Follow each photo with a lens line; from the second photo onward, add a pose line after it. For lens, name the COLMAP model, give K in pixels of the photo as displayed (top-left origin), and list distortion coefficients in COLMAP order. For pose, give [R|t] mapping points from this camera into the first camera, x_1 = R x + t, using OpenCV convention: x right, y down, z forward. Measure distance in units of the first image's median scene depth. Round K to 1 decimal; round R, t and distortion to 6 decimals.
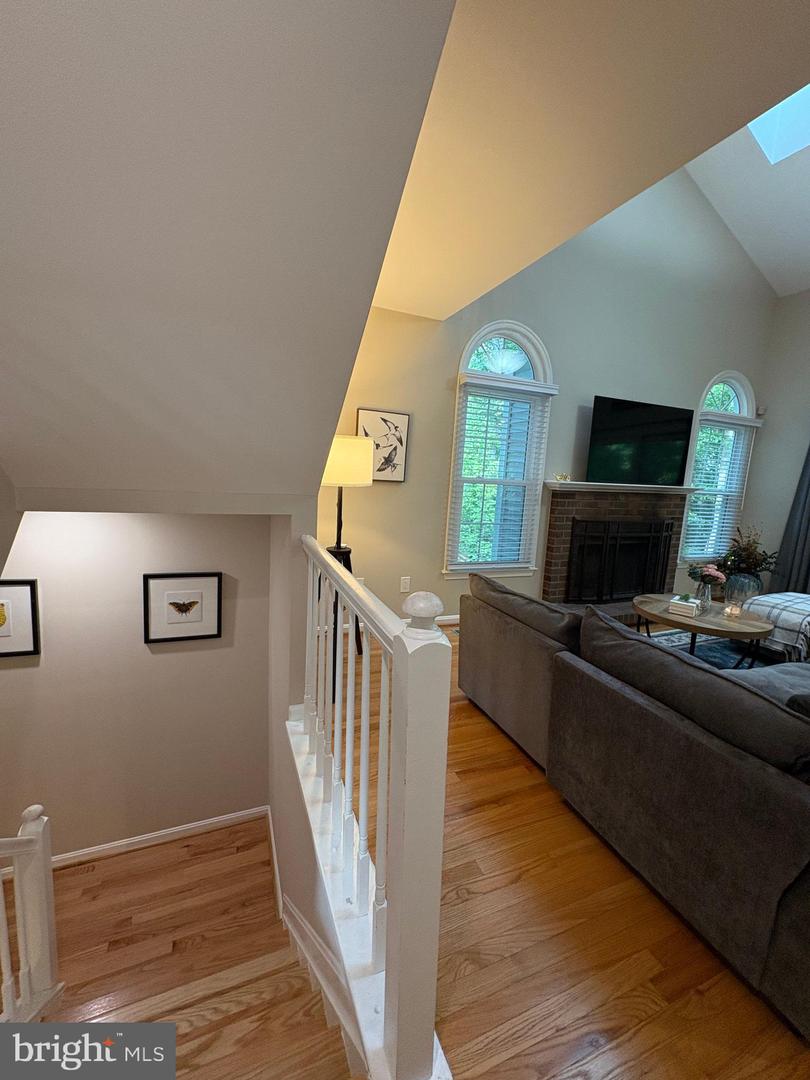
lens RADIAL K [[432.6, 0, 405.0], [0, 432.6, 540.0], [0, 0, 1]] dist [-0.000145, 0.000007]
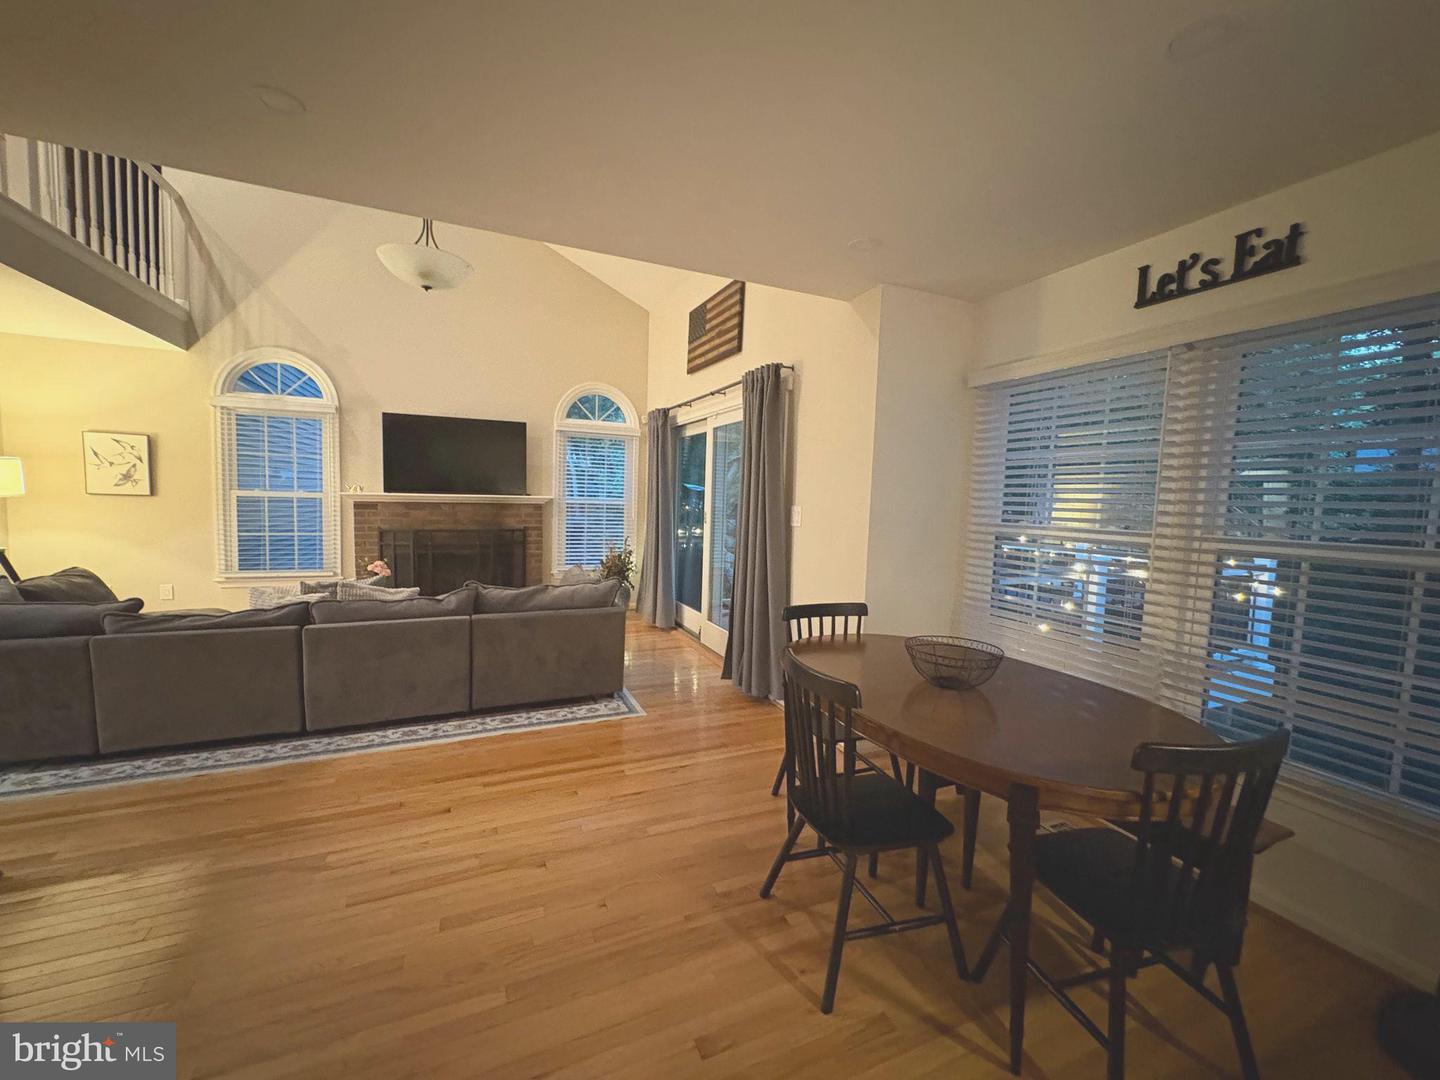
lens RADIAL K [[576.8, 0, 720.0], [0, 576.8, 540.0], [0, 0, 1]] dist [-0.000145, 0.000007]
pose [[0.999268, -0.025670, 0.028351, 1.156808], [0.027752, 0.996747, -0.075669, 0.105247], [-0.026316, 0.076400, 0.996730, -0.394791]]
